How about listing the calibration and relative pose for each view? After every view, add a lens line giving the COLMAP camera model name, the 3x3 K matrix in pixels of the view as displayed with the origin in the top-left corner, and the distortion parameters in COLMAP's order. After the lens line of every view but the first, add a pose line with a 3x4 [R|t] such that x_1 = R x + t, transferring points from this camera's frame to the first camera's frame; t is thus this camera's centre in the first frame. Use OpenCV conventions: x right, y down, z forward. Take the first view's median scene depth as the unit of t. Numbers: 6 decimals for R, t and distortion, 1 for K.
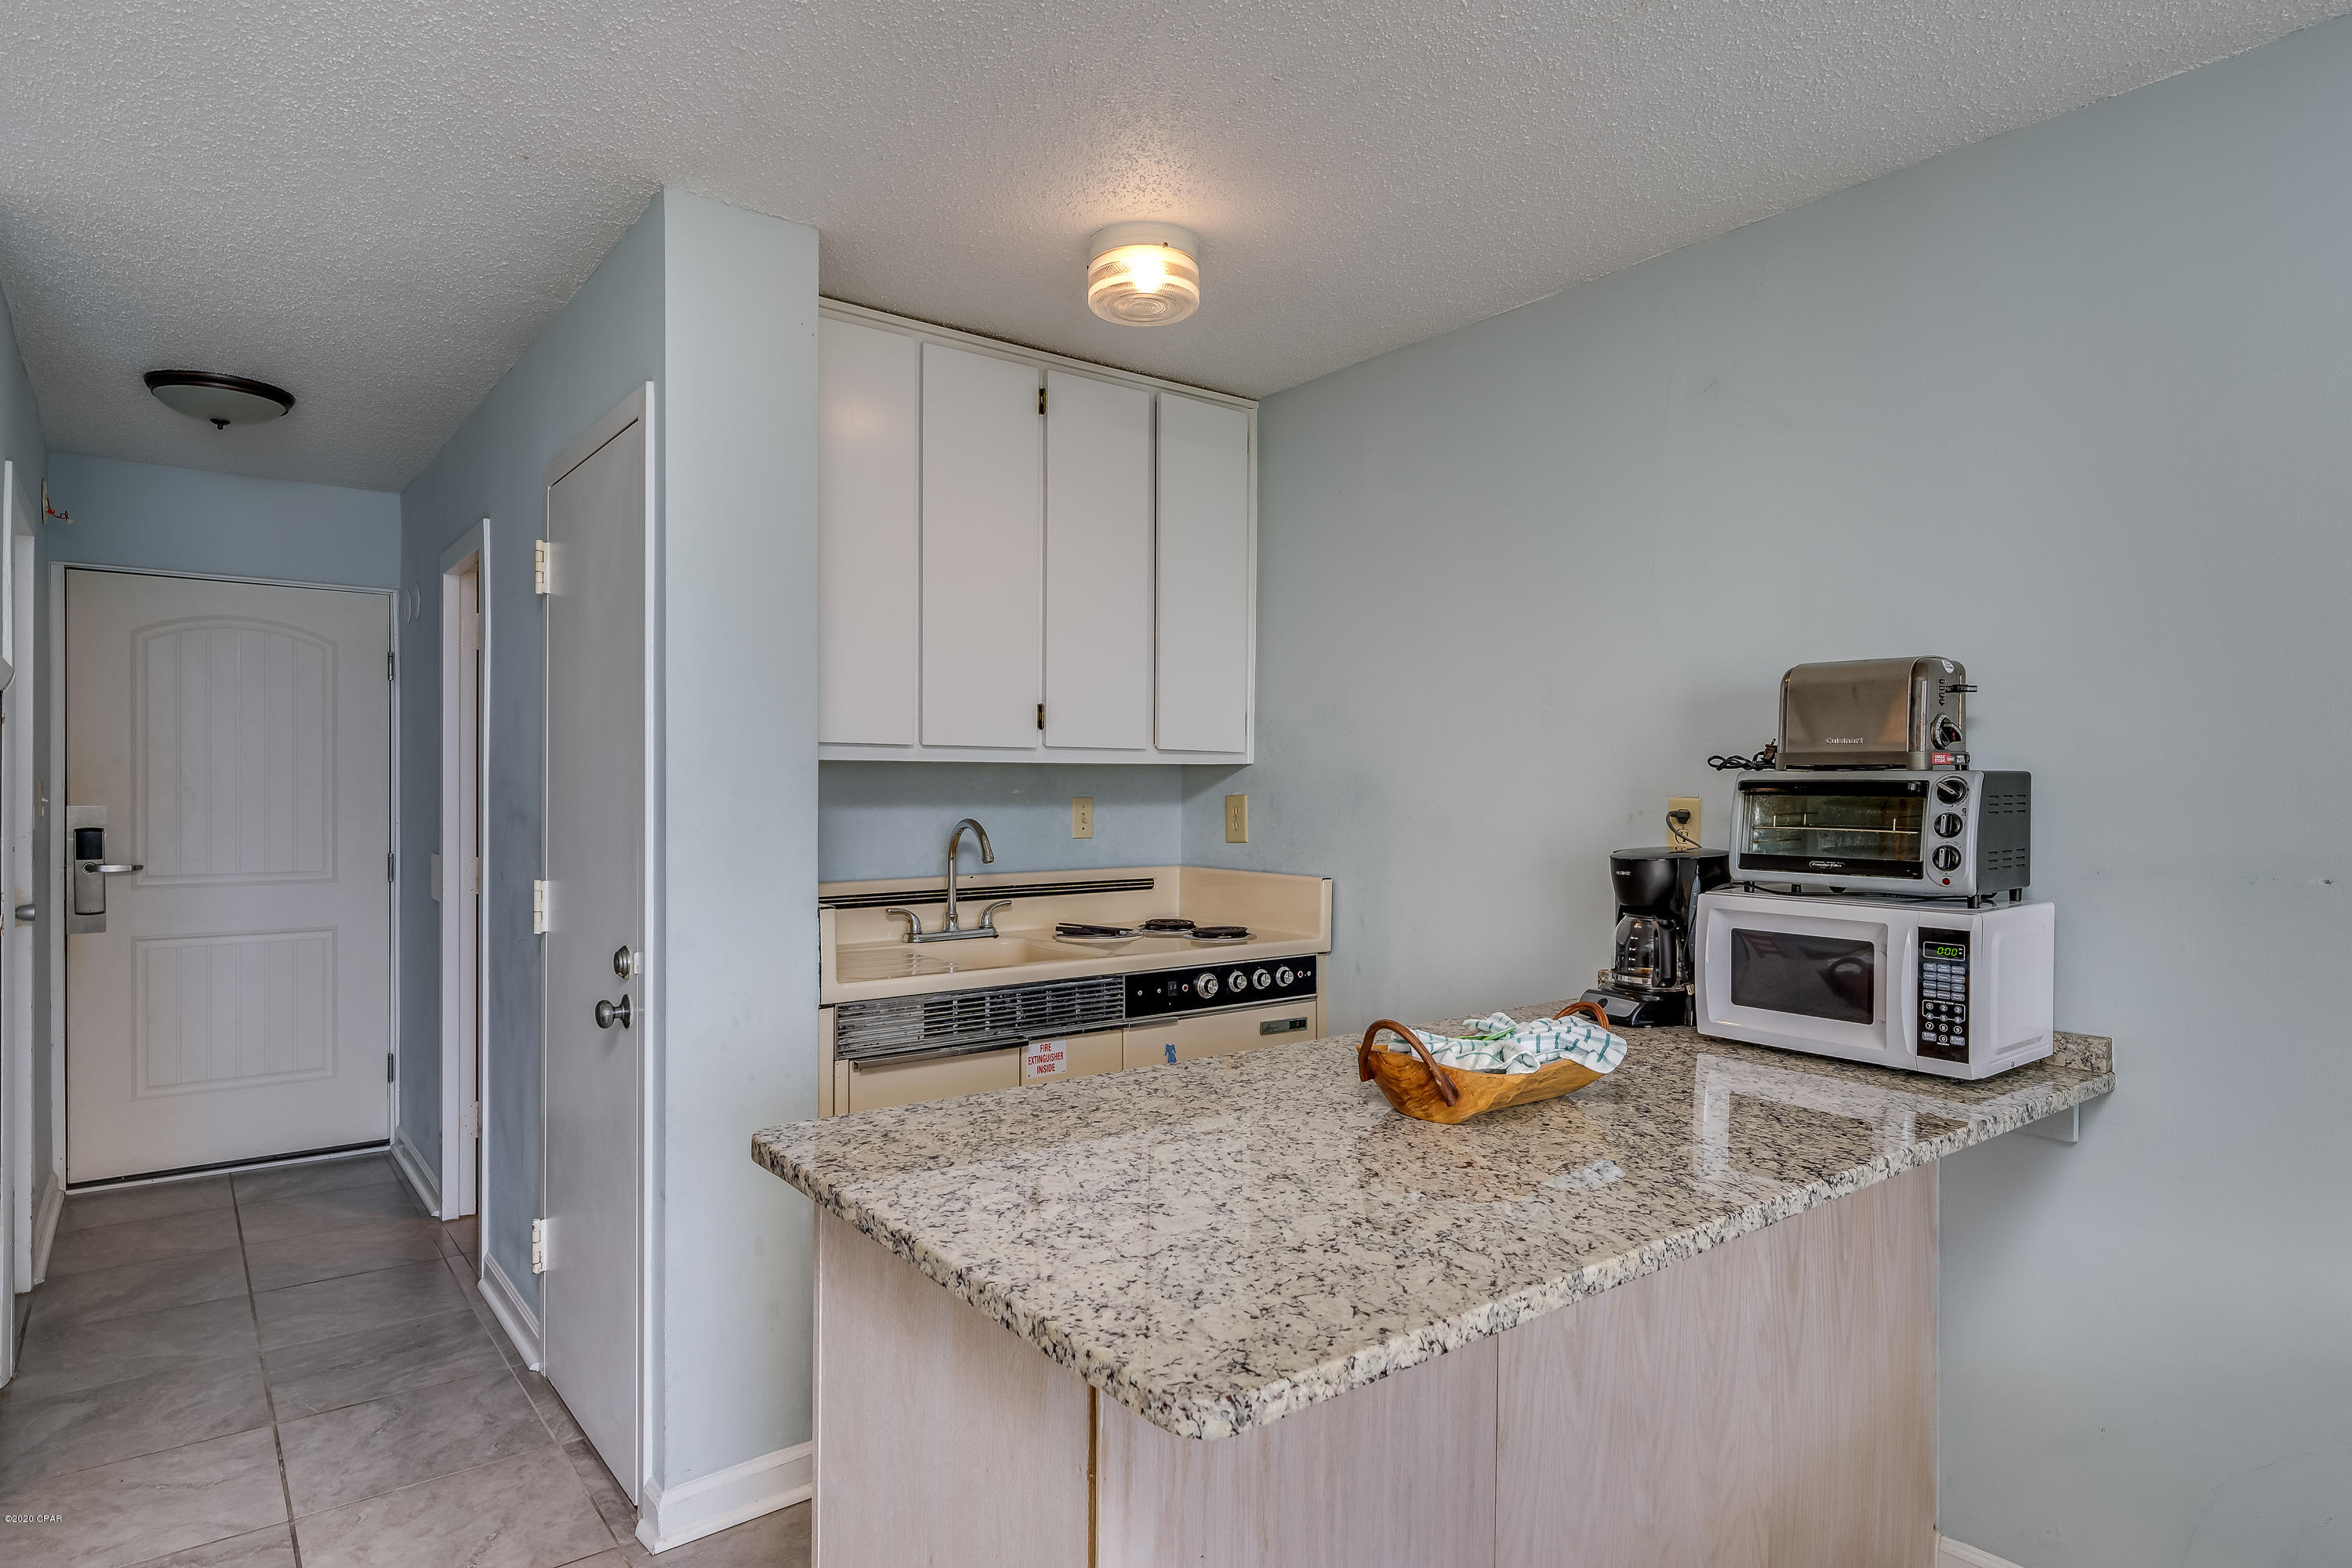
lens RADIAL K [[1303.9, 0, 1176.7], [0, 1303.9, 791.1], [0, 0, 1]] dist [-0.001885, -0.001171]
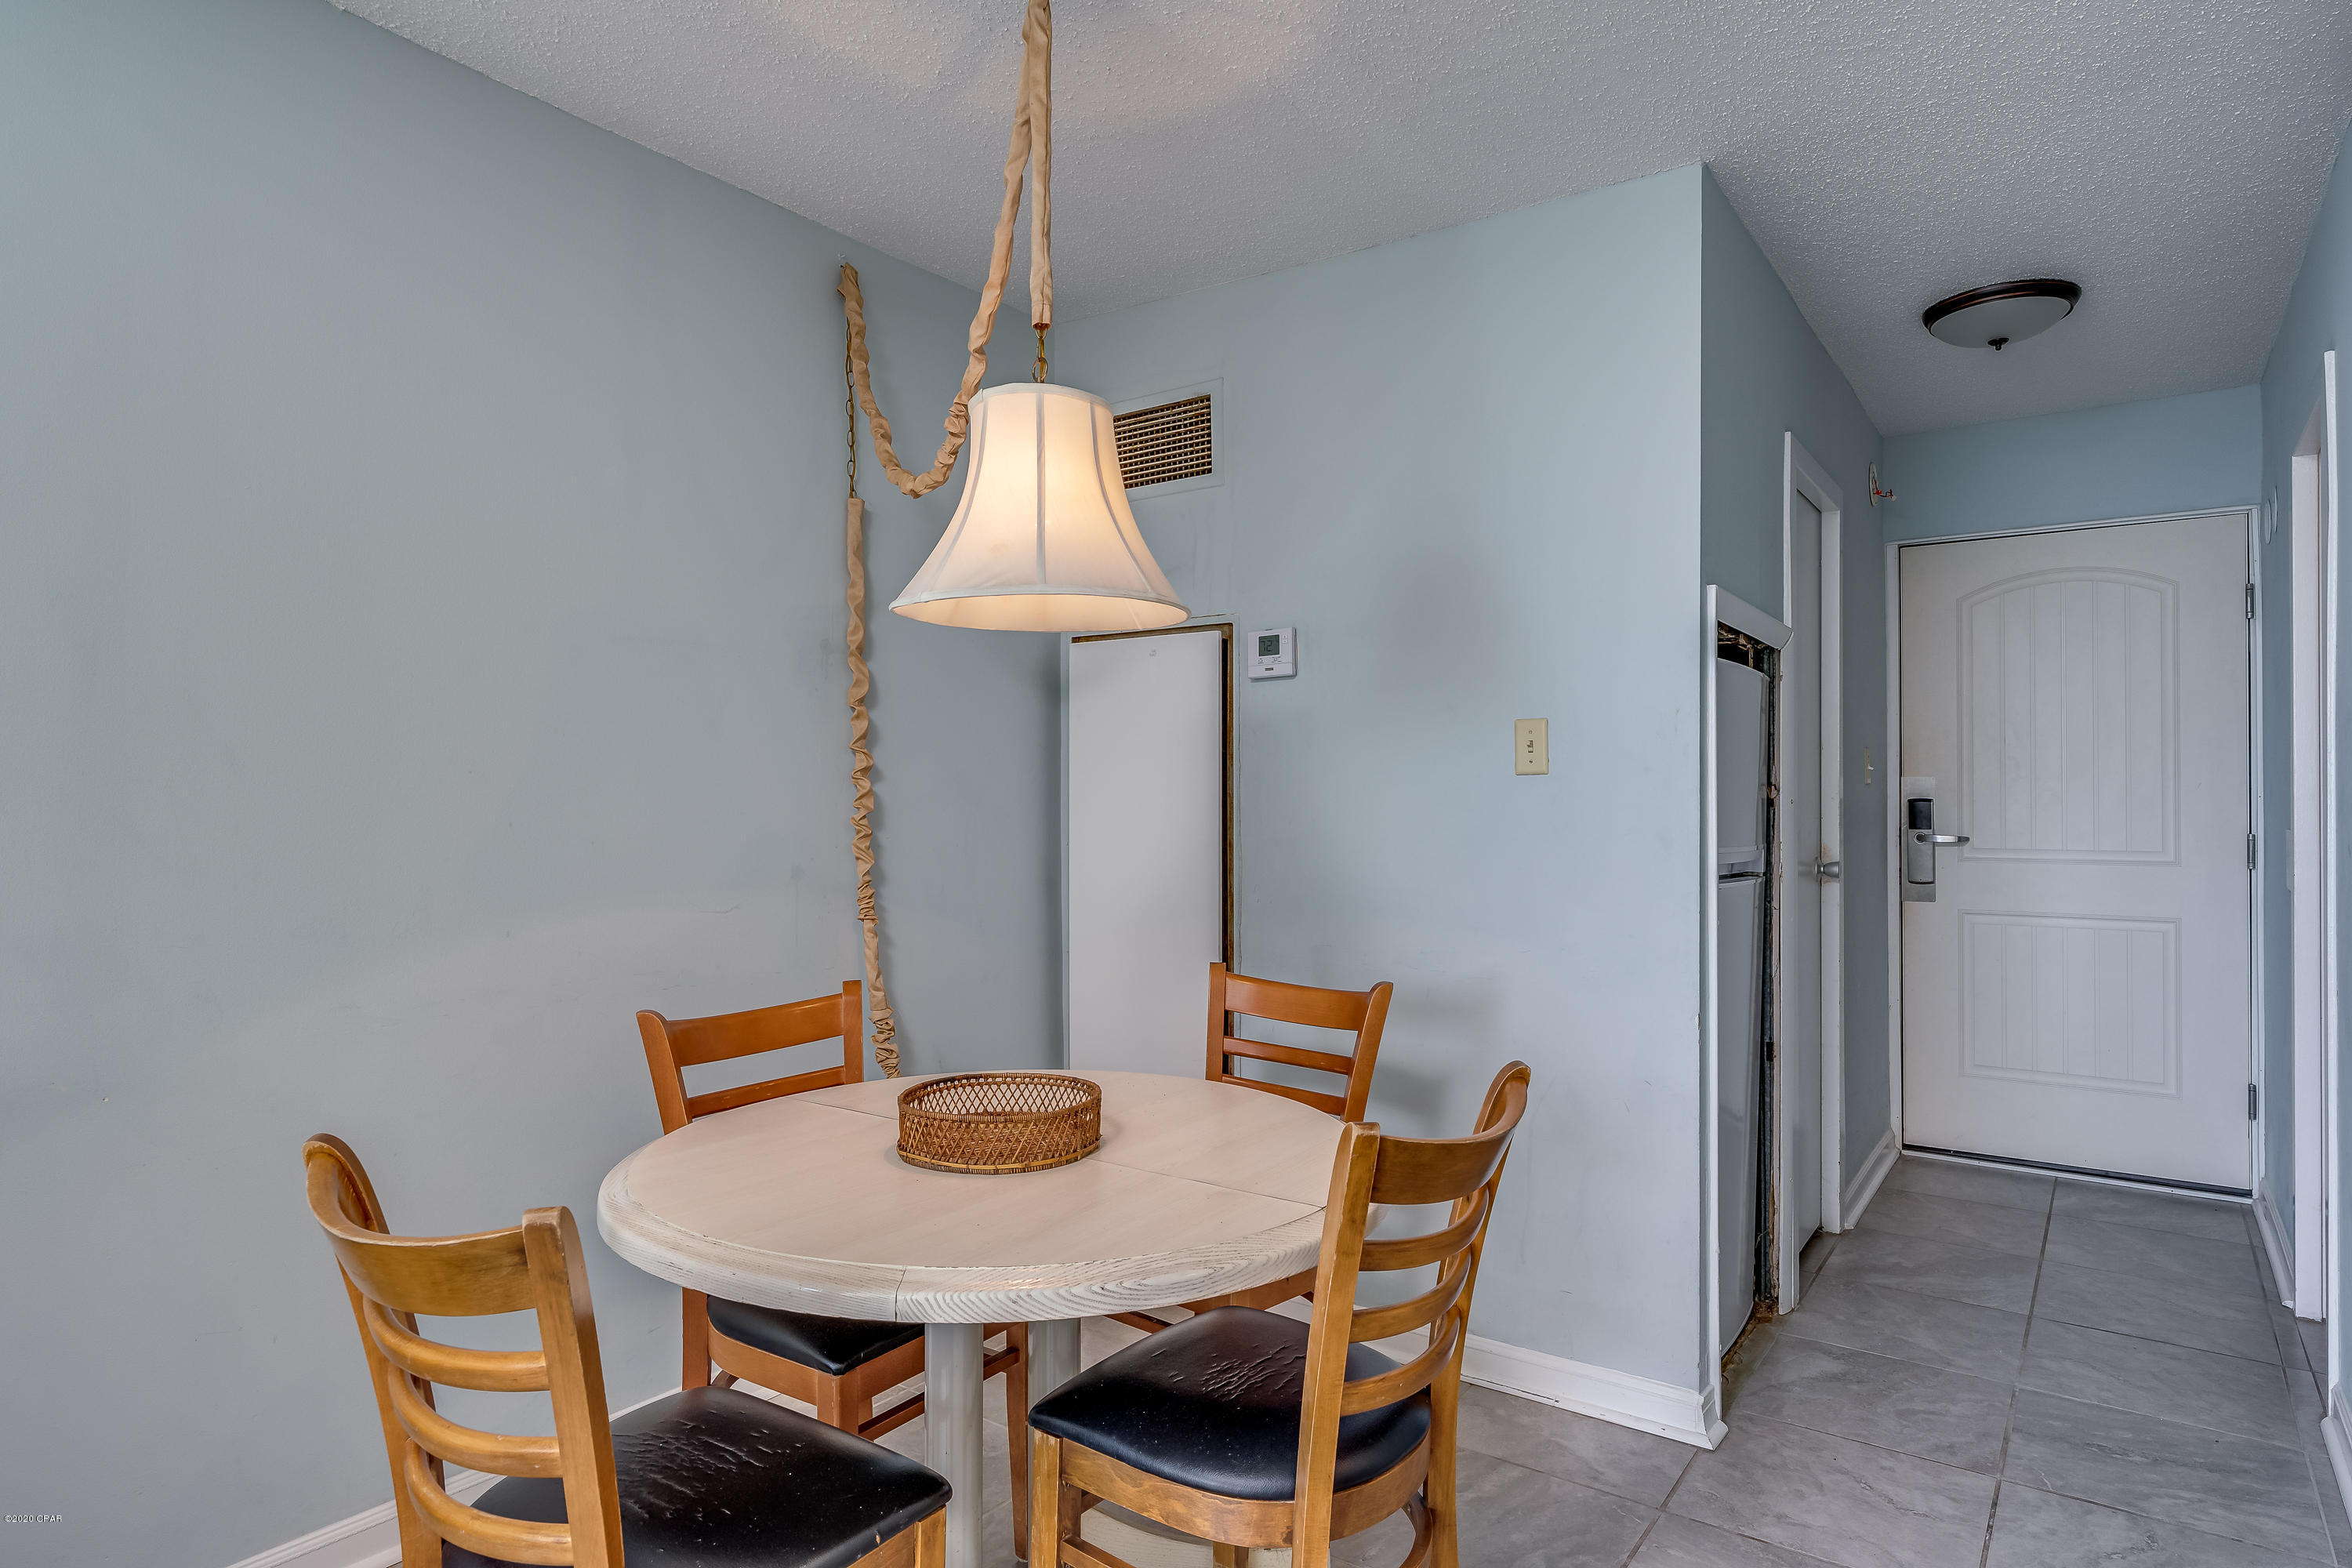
lens RADIAL K [[1303.9, 0, 1182.2], [0, 1303.9, 791.3], [0, 0, 1]] dist [-0.001885, -0.001171]
pose [[0.276395, -0.009216, -0.961000, -0.019330], [0.001807, 0.999957, -0.009070, 0.035454], [0.961042, 0.000771, 0.276400, 0.188097]]
